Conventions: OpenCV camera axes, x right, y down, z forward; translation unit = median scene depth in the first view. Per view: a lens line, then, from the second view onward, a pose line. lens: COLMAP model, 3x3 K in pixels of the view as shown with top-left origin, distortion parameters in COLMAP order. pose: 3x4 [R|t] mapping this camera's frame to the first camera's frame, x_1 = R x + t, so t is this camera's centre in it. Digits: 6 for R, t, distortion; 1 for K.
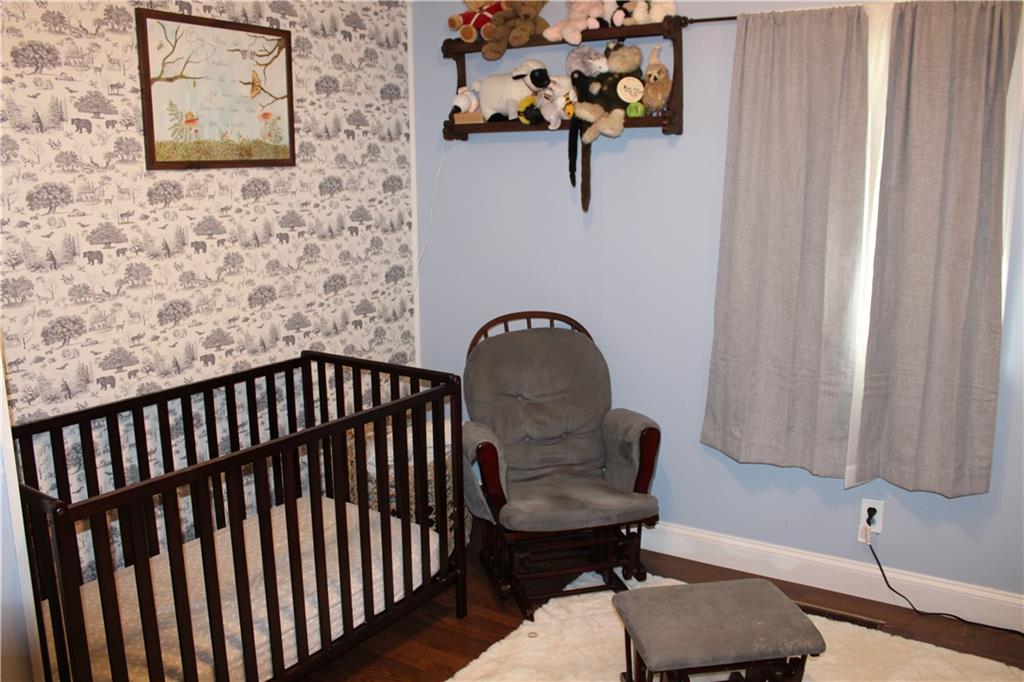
lens RADIAL K [[863.5, 0, 493.4], [0, 863.5, 356.9], [0, 0, 1]] dist [-0.145696, 0.125155]
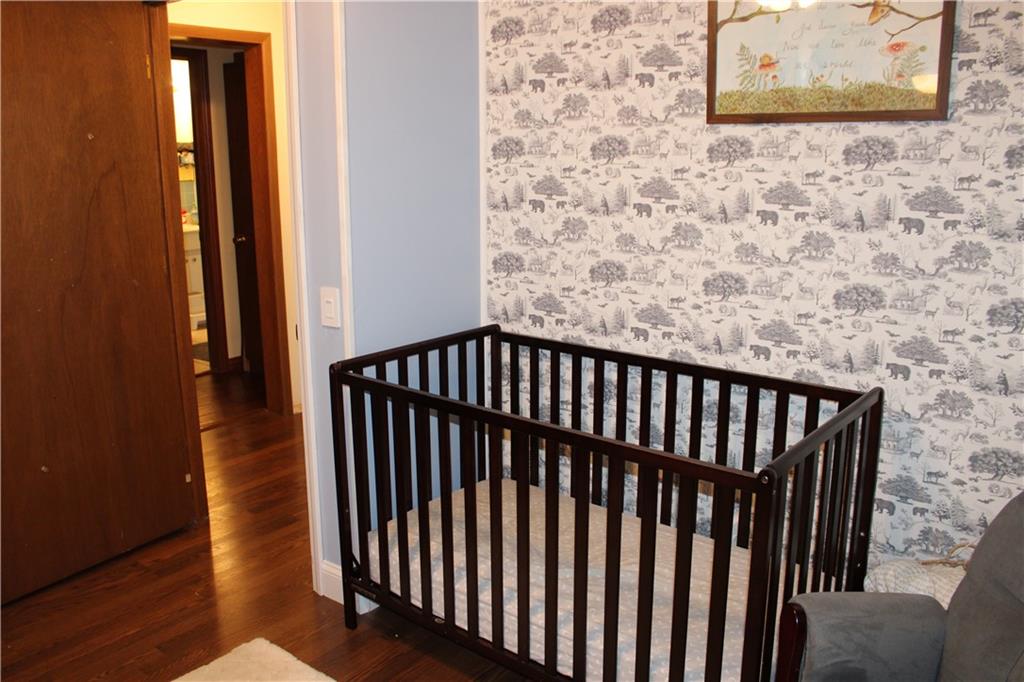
lens RADIAL K [[863.5, 0, 492.1], [0, 863.5, 343.9], [0, 0, 1]] dist [-0.145696, 0.125155]
pose [[-0.091045, 0.244250, -0.965429, 0.549470], [-0.193828, 0.946568, 0.257758, -0.187205], [0.976802, 0.210594, -0.038838, 0.851317]]
